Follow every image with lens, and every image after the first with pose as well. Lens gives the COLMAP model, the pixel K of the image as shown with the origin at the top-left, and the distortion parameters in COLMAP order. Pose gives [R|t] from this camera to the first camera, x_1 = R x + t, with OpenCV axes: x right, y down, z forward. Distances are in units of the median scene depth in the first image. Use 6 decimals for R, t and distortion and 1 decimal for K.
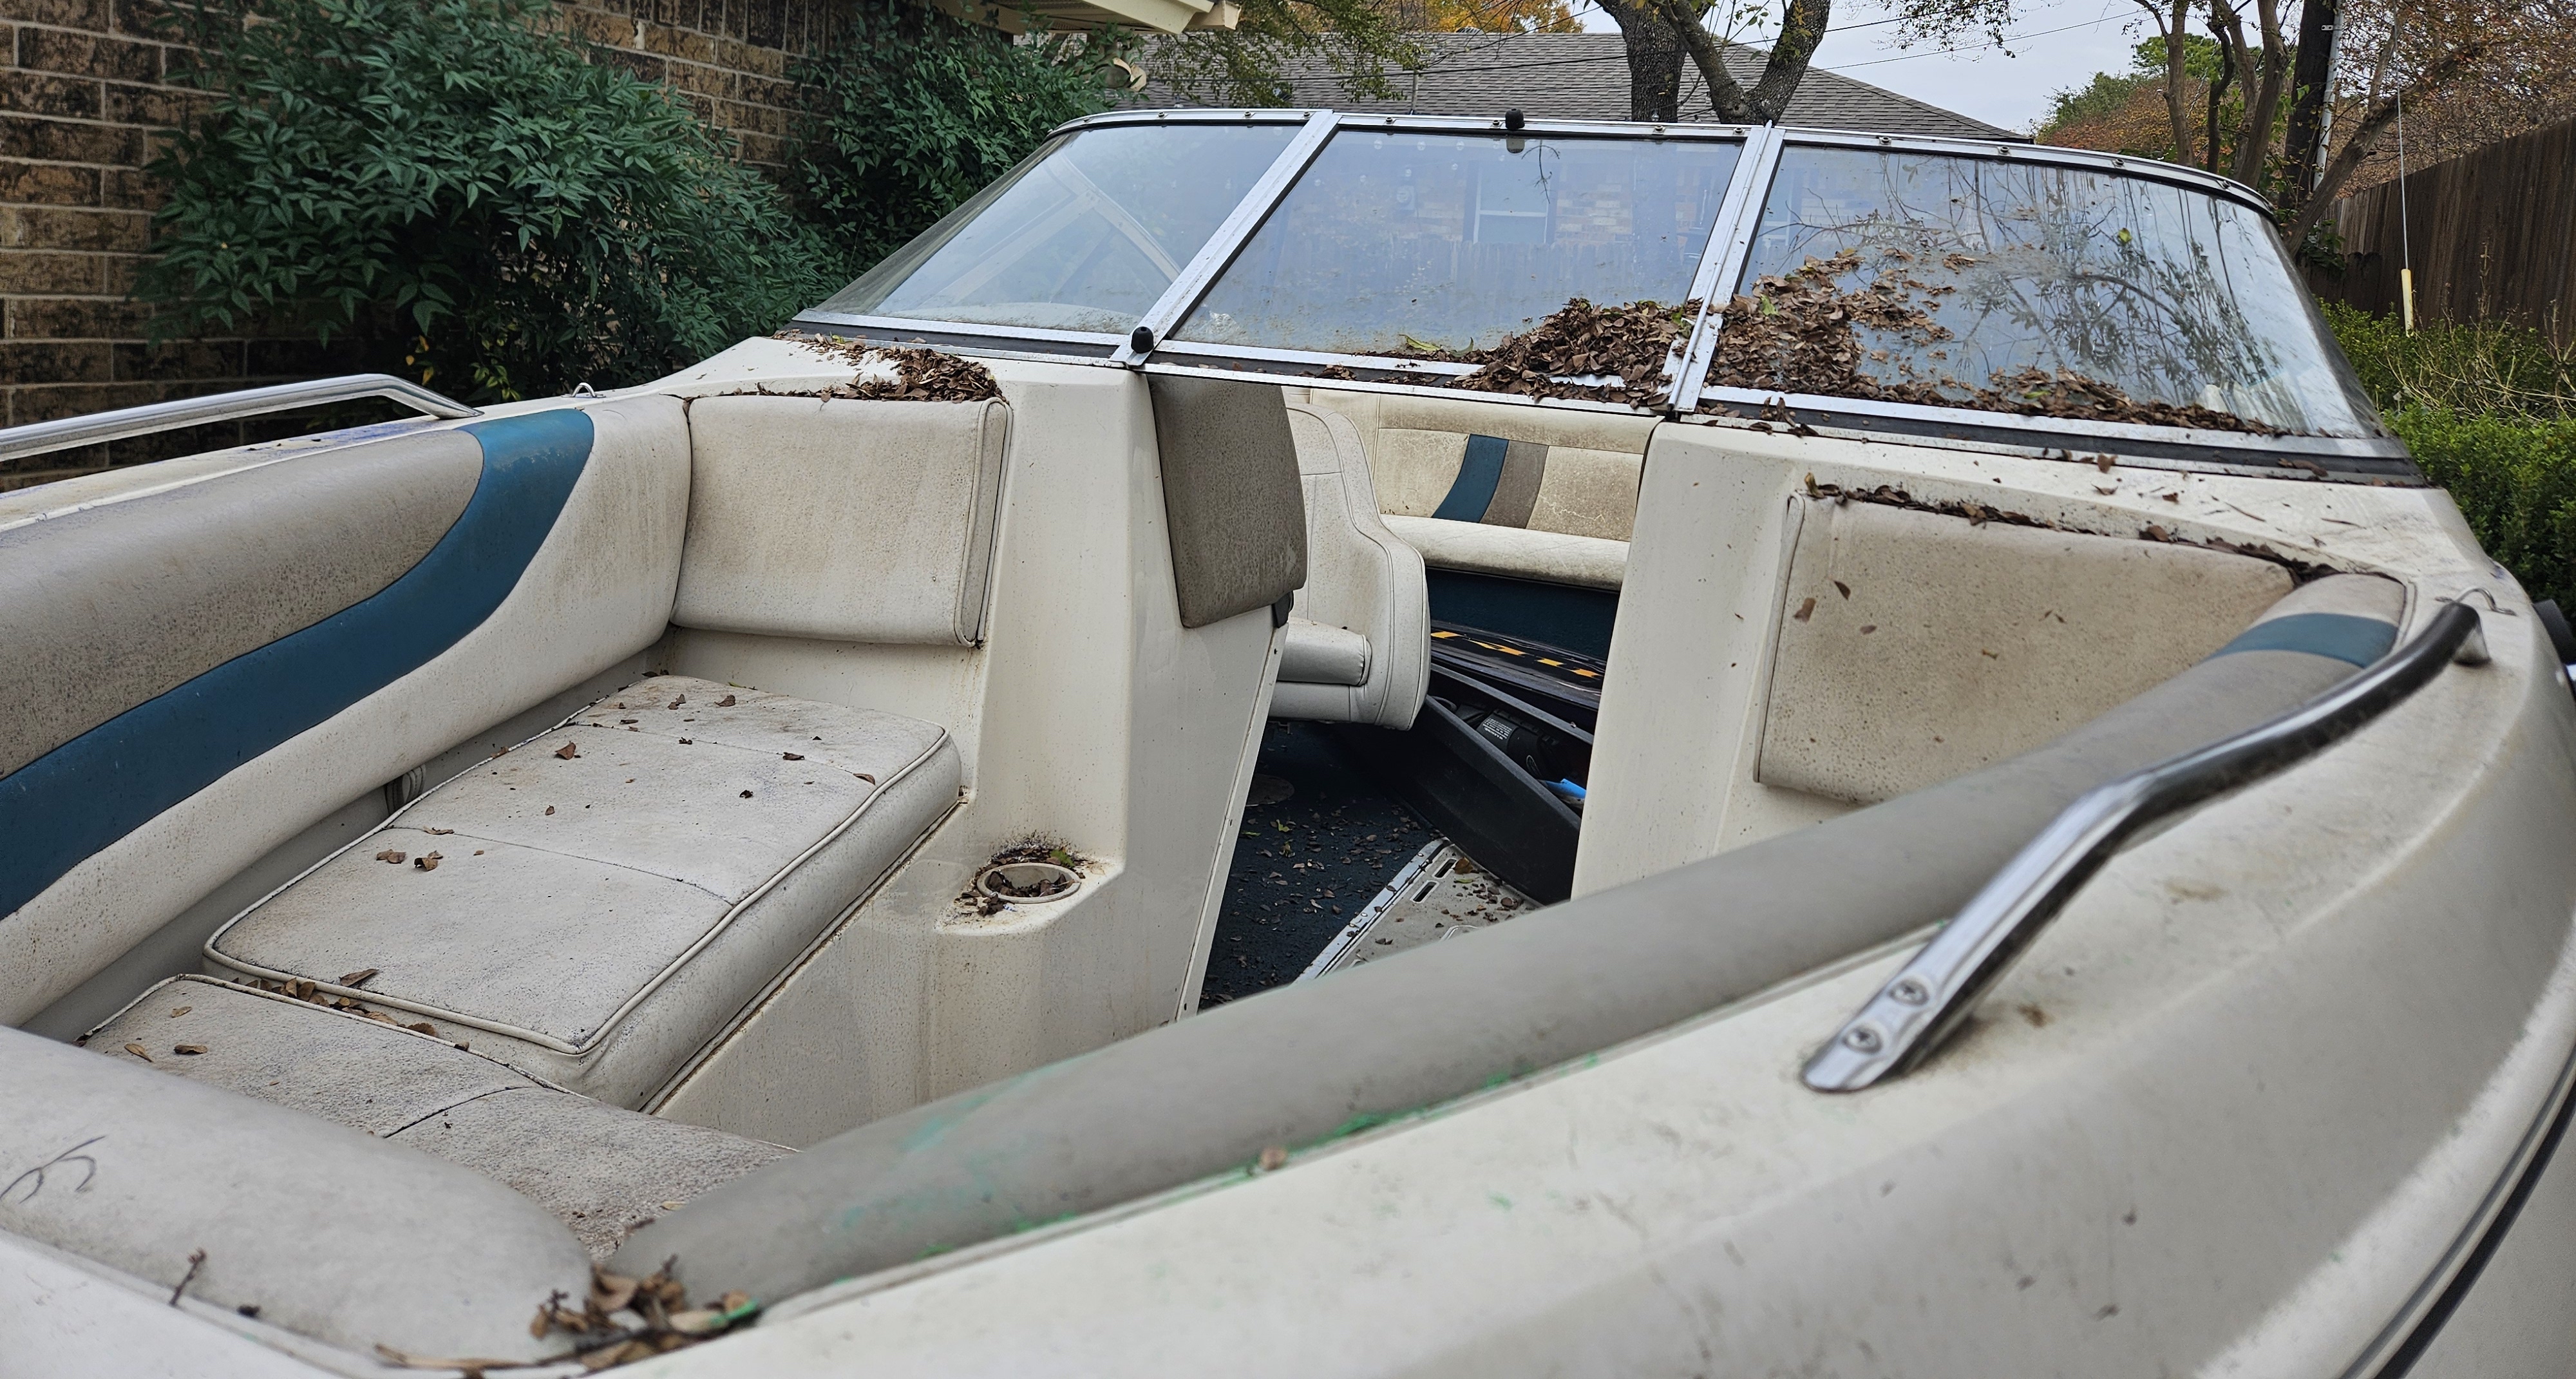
lens RADIAL K [[1801.1, 0, 1288.0], [0, 1801.1, 689.5], [0, 0, 1]] dist [0.045302, -0.003382]
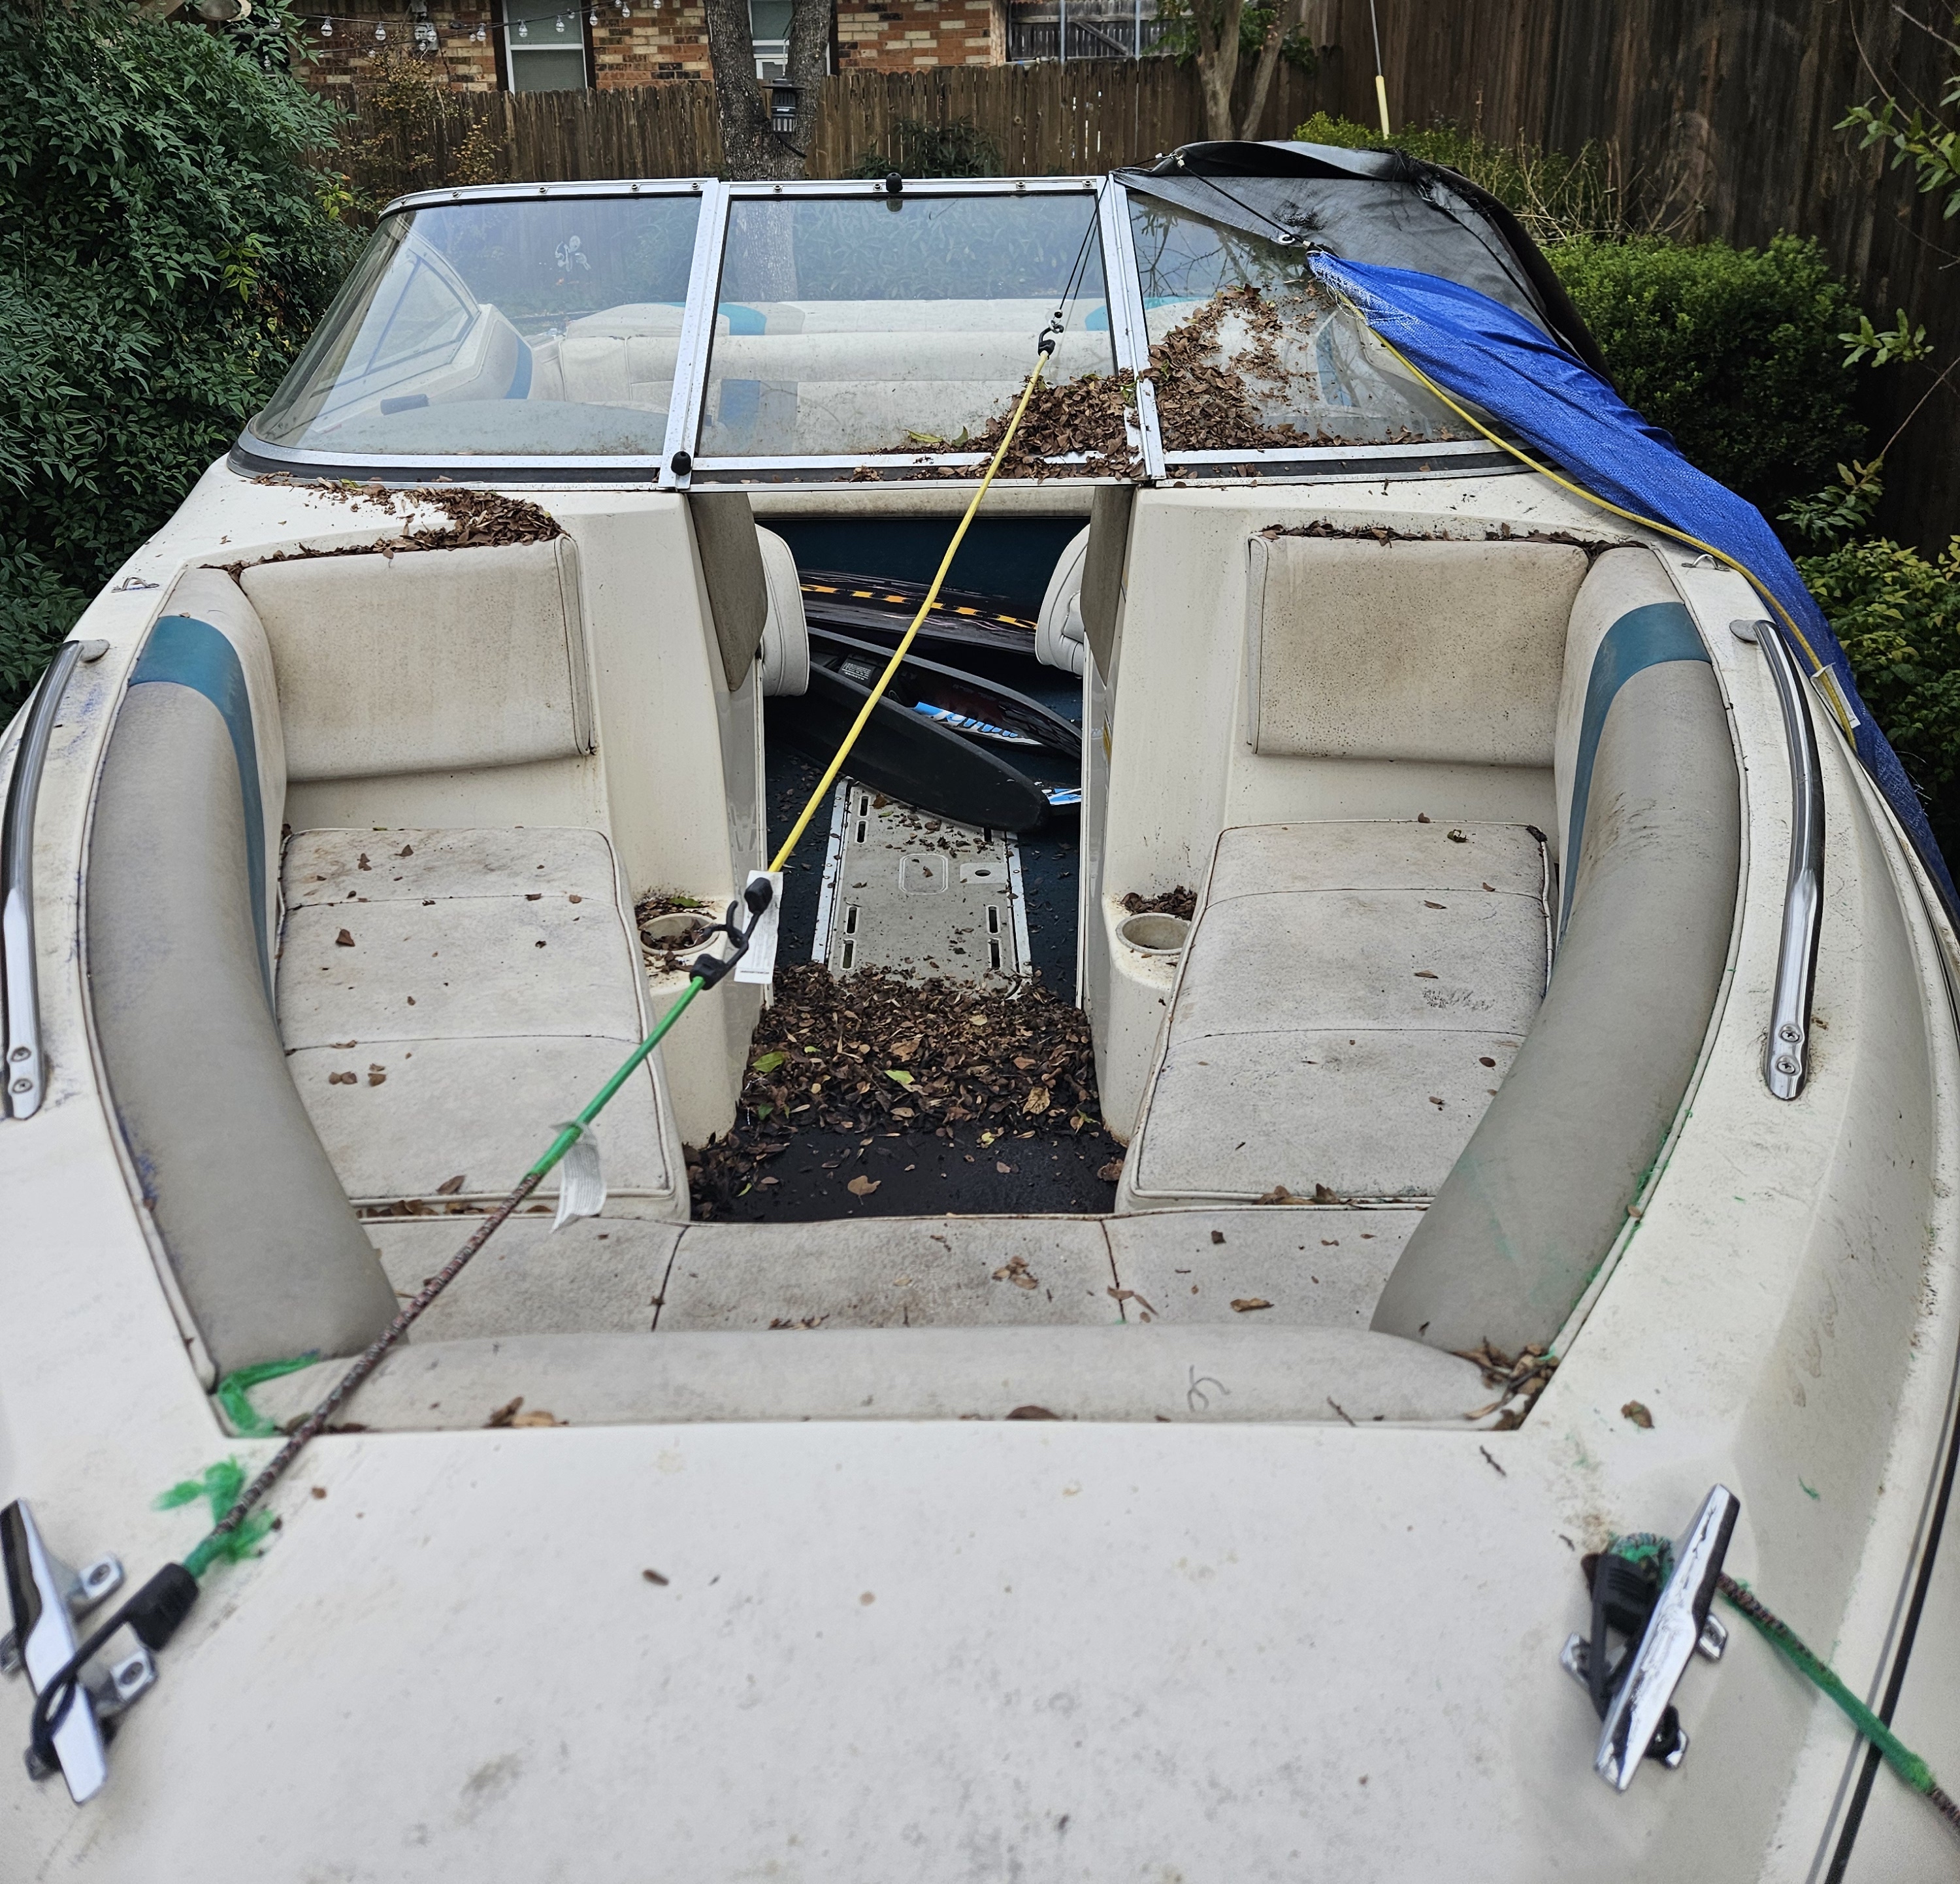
lens RADIAL K [[1714.6, 0, 980.0], [0, 1714.6, 942.0], [0, 0, 1]] dist [0.044904, -0.021033]
pose [[0.923250, -0.242281, 0.298175, -0.303351], [0.159269, 0.947625, 0.276839, -0.176609], [-0.349631, -0.208101, 0.913483, -0.128911]]
